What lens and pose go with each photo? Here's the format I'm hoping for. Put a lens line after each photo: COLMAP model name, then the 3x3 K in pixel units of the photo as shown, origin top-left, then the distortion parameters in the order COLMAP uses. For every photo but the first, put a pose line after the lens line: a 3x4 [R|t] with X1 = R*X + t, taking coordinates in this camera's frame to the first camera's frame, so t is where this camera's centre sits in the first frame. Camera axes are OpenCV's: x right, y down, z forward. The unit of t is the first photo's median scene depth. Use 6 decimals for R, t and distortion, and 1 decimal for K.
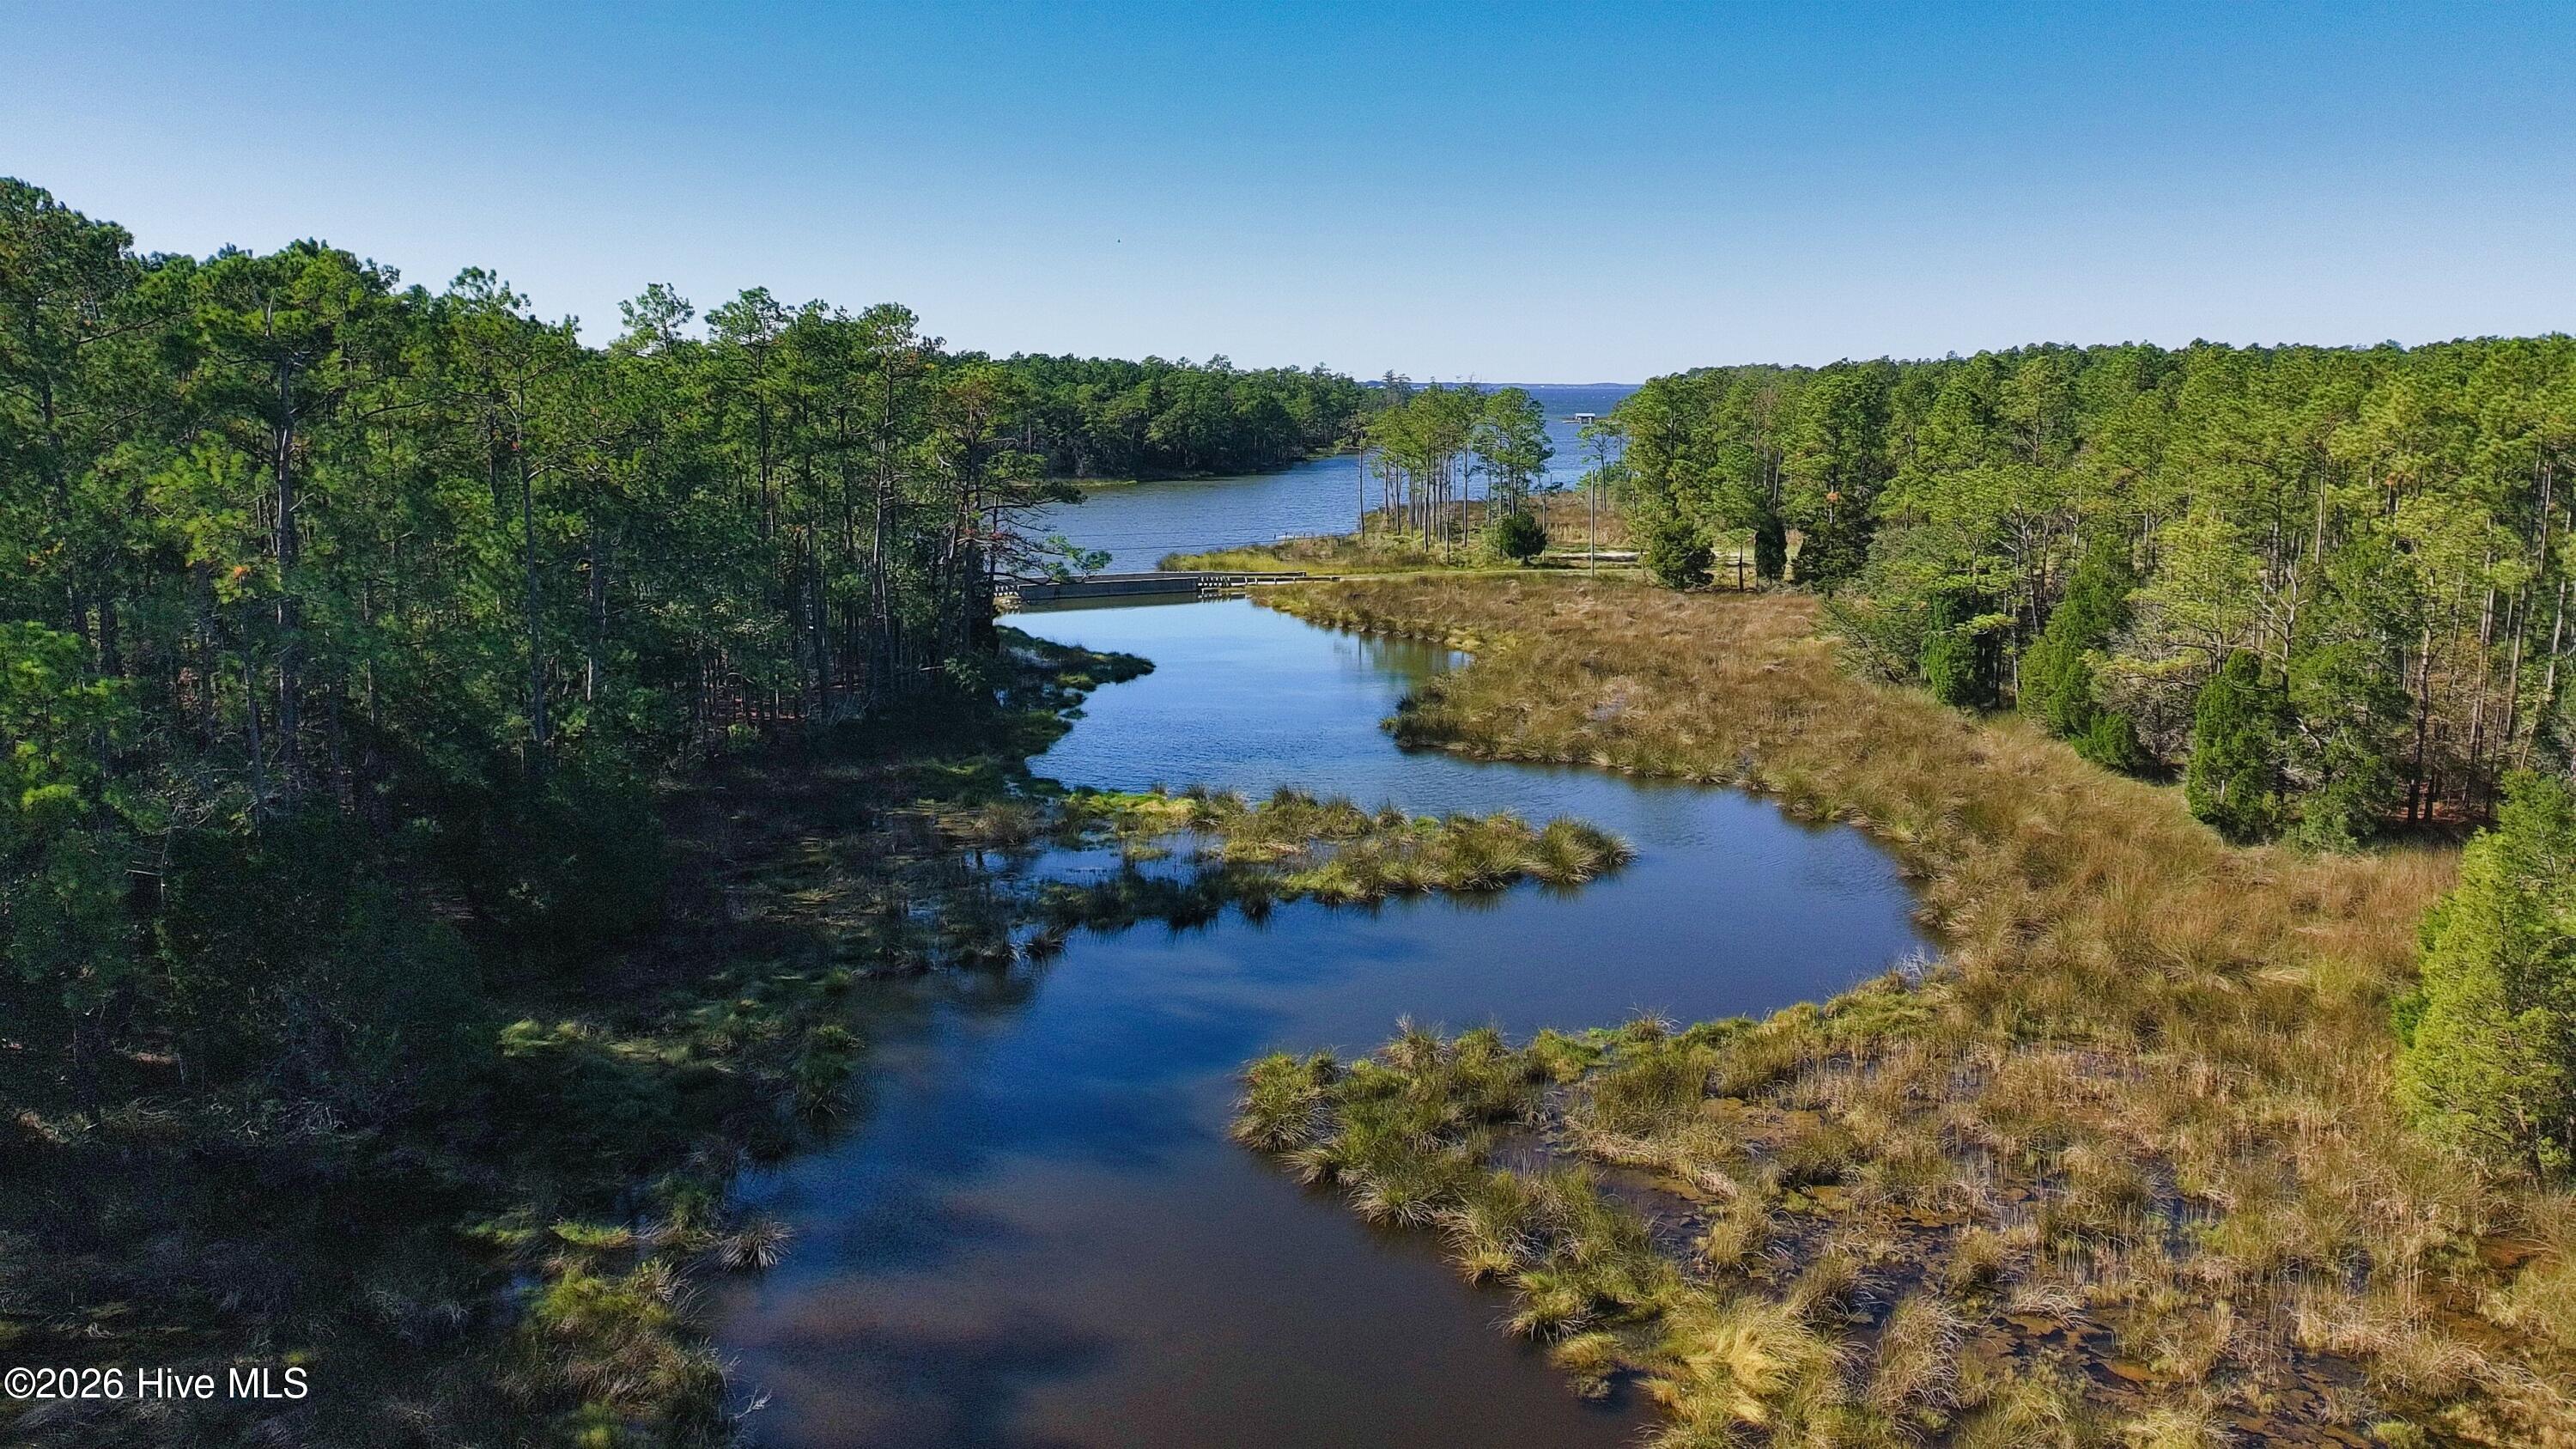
lens RADIAL K [[1891.7, 0, 1288.5], [0, 1891.7, 716.7], [0, 0, 1]] dist [-0.001998, -0.026565]
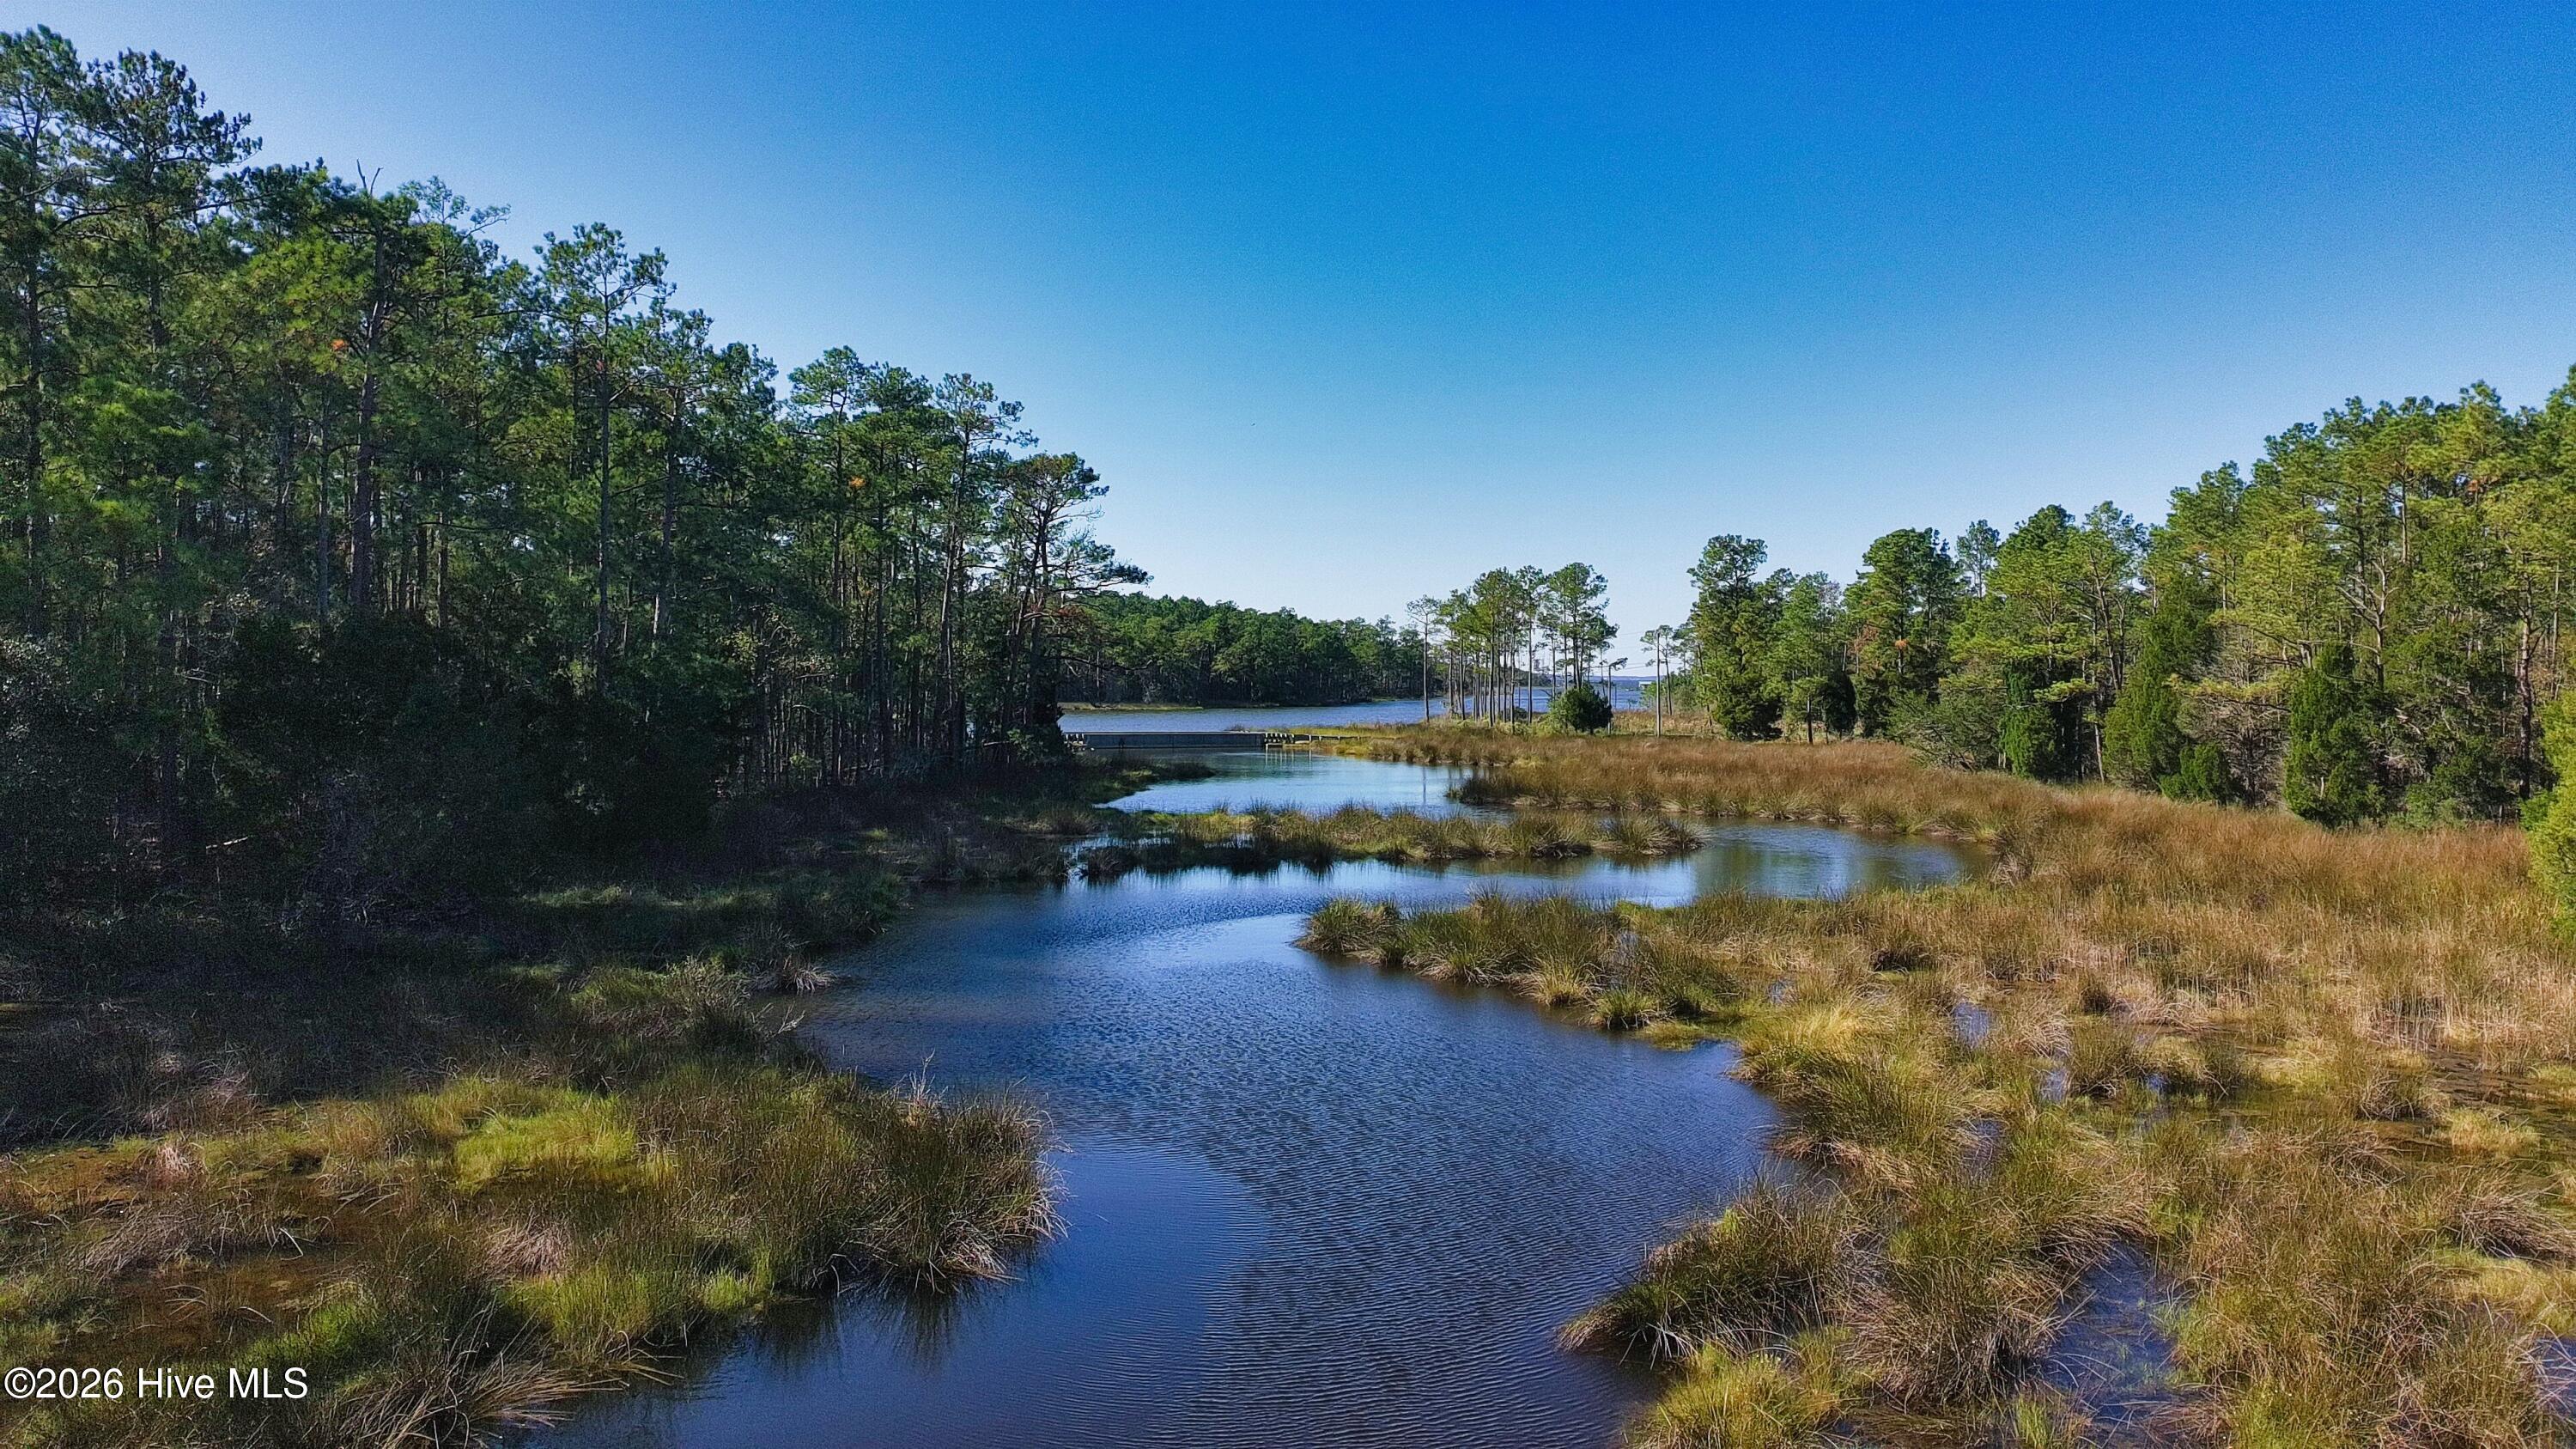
lens RADIAL K [[1891.7, 0, 1284.0], [0, 1891.7, 725.2], [0, 0, 1]] dist [-0.001998, -0.026565]
pose [[0.999262, 0.012568, -0.036309, -0.000053], [-0.018061, 0.987727, -0.155146, 0.121435], [0.033913, 0.155687, 0.987224, 0.019725]]
